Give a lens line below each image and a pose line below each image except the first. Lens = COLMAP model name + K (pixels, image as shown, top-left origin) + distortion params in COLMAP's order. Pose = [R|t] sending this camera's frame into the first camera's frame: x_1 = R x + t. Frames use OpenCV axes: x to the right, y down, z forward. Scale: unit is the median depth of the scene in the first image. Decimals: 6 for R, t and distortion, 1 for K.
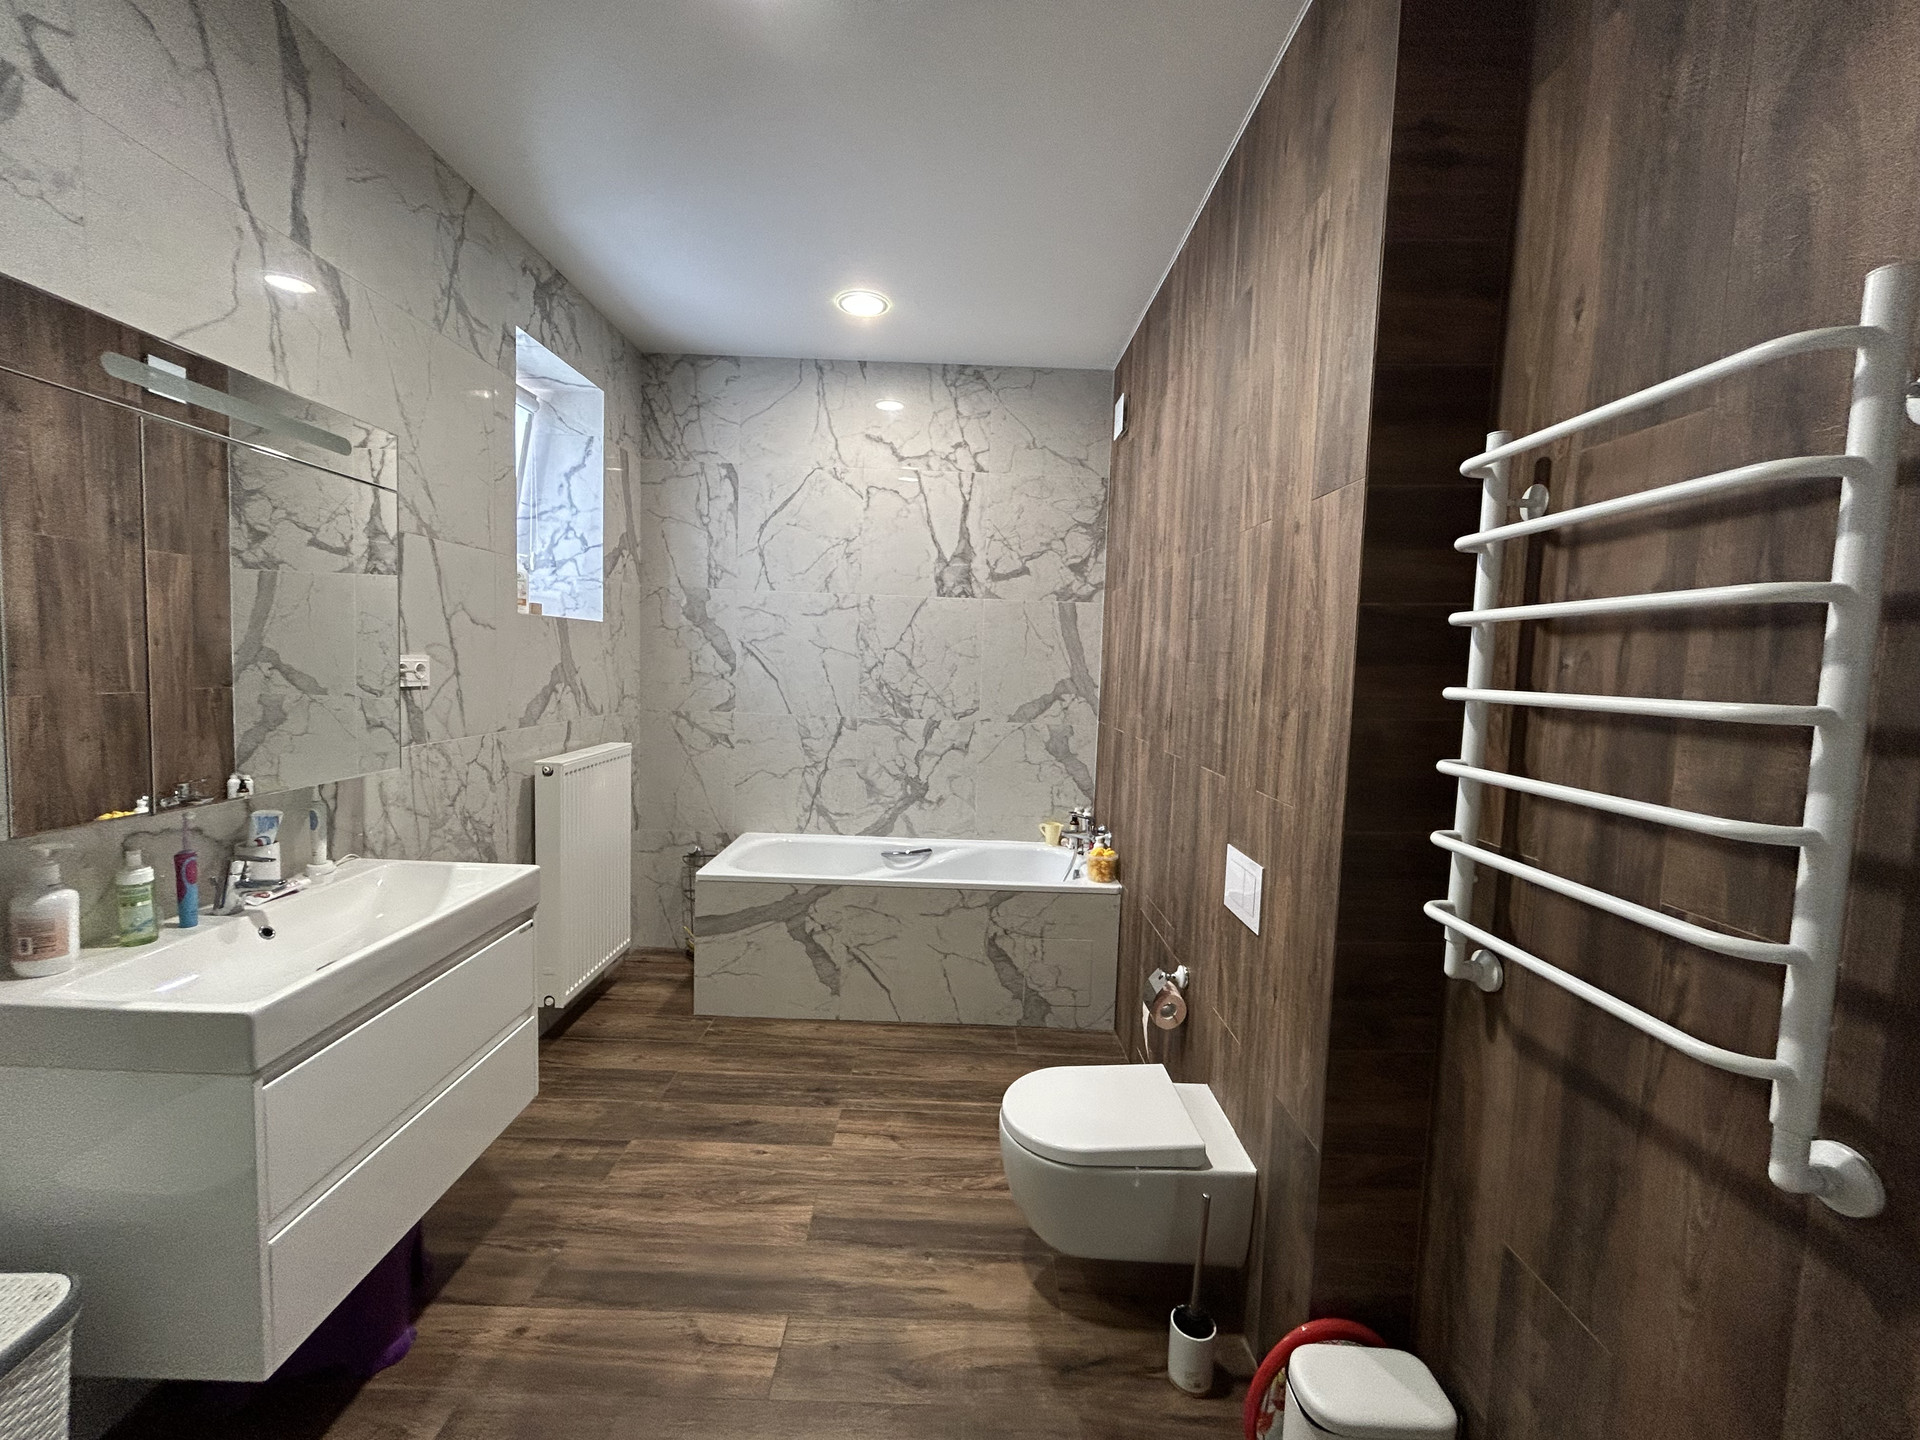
lens RADIAL K [[775.0, 0, 960.8], [0, 775.0, 713.5], [0, 0, 1]] dist [-0.001272, 0.002396]
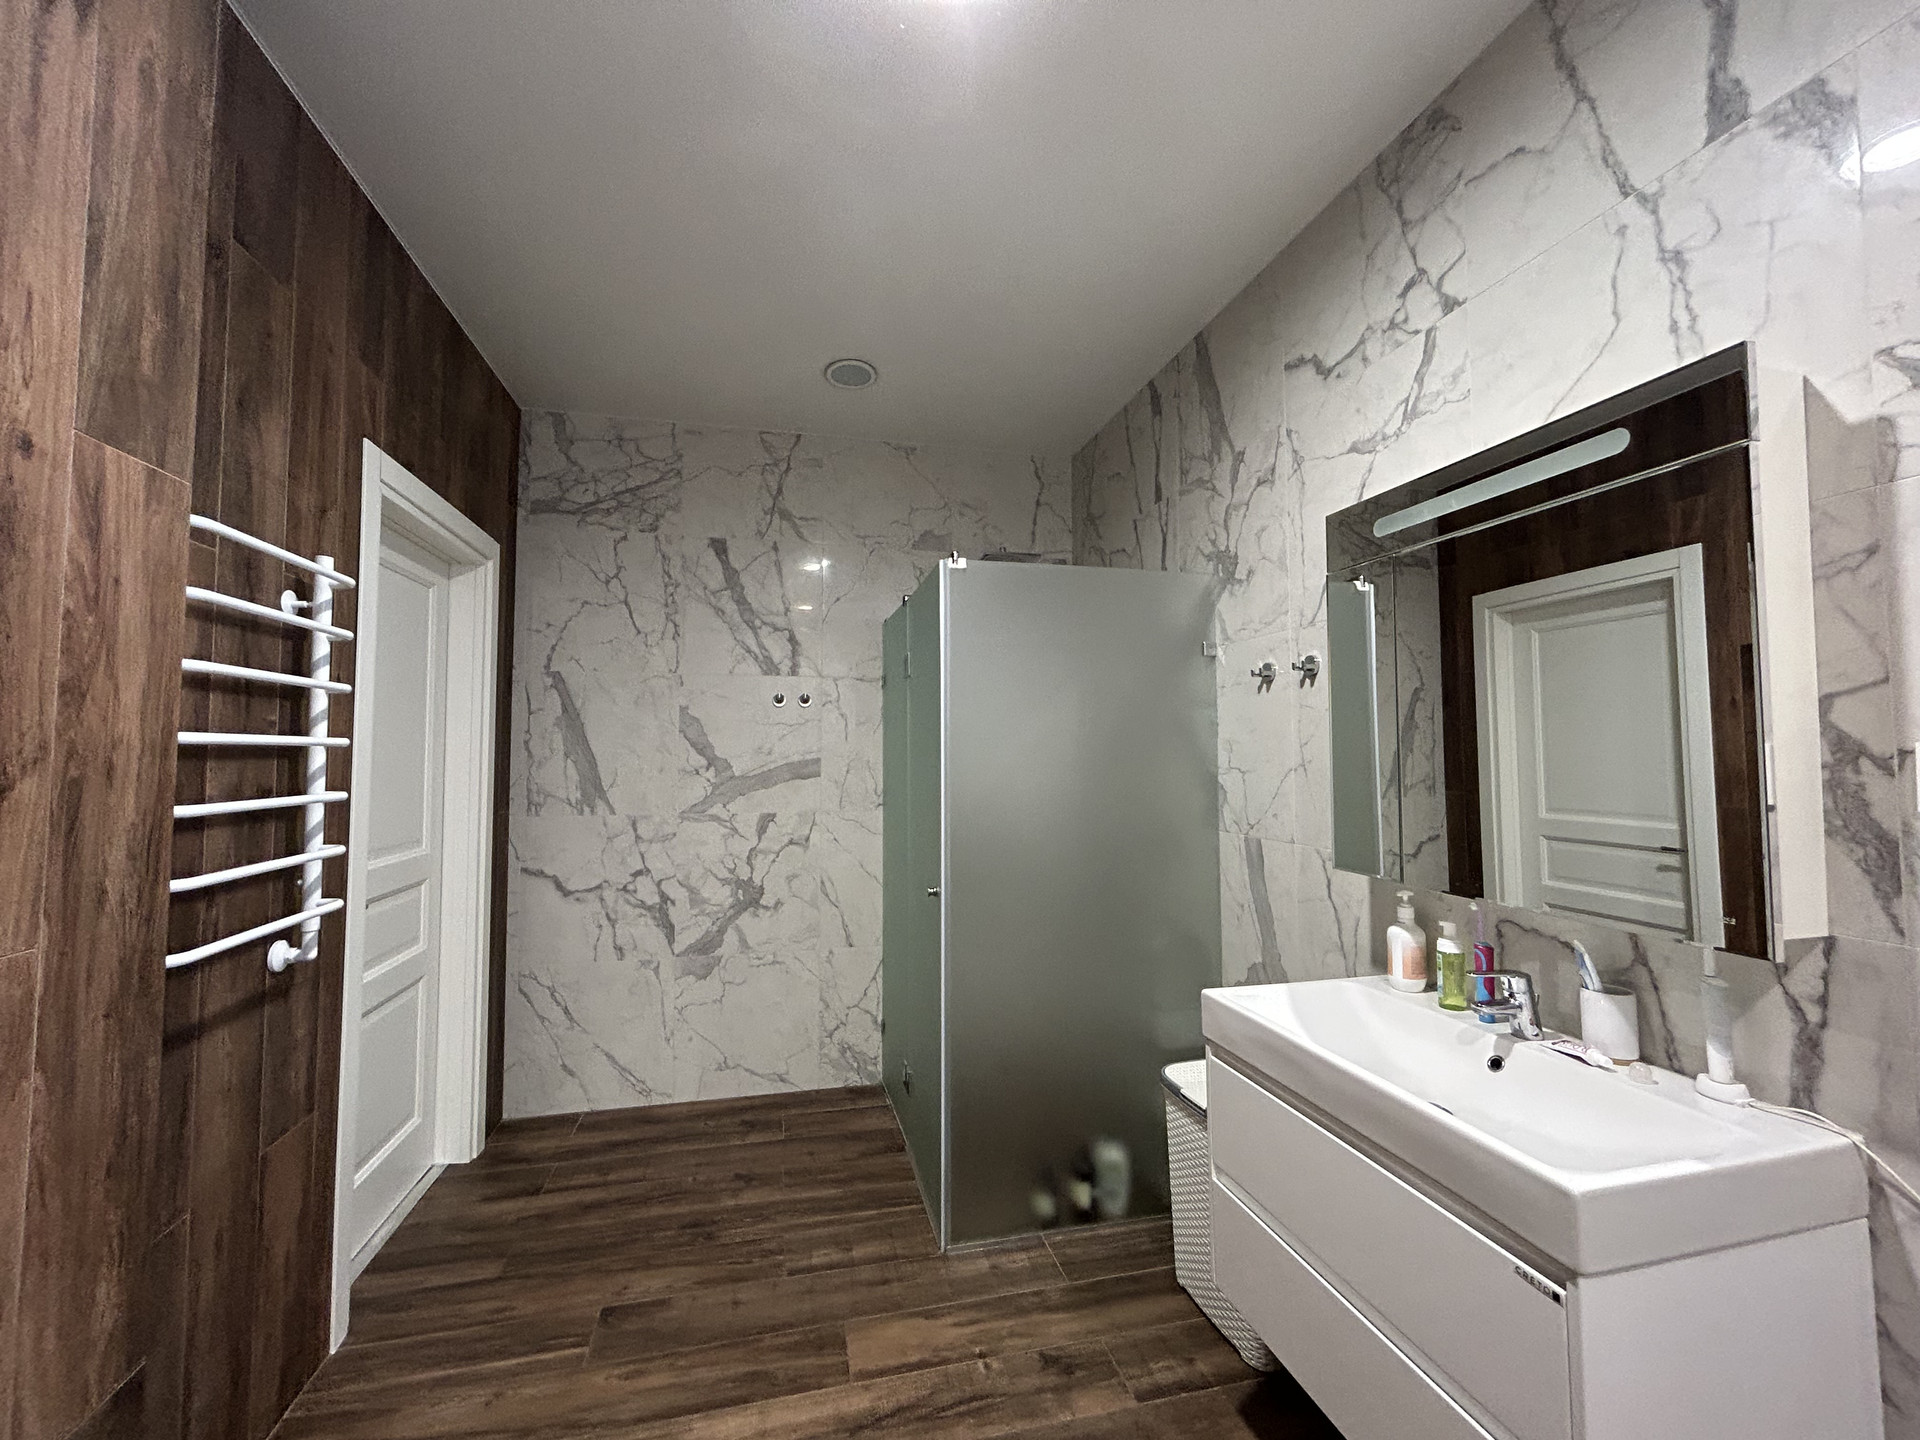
lens RADIAL K [[775.0, 0, 960.8], [0, 775.0, 713.5], [0, 0, 1]] dist [-0.001272, 0.002396]
pose [[-0.972448, -0.046088, -0.228520, -0.091320], [-0.049085, 0.998767, 0.007445, -0.087424], [0.227895, 0.018457, -0.973511, 1.695791]]
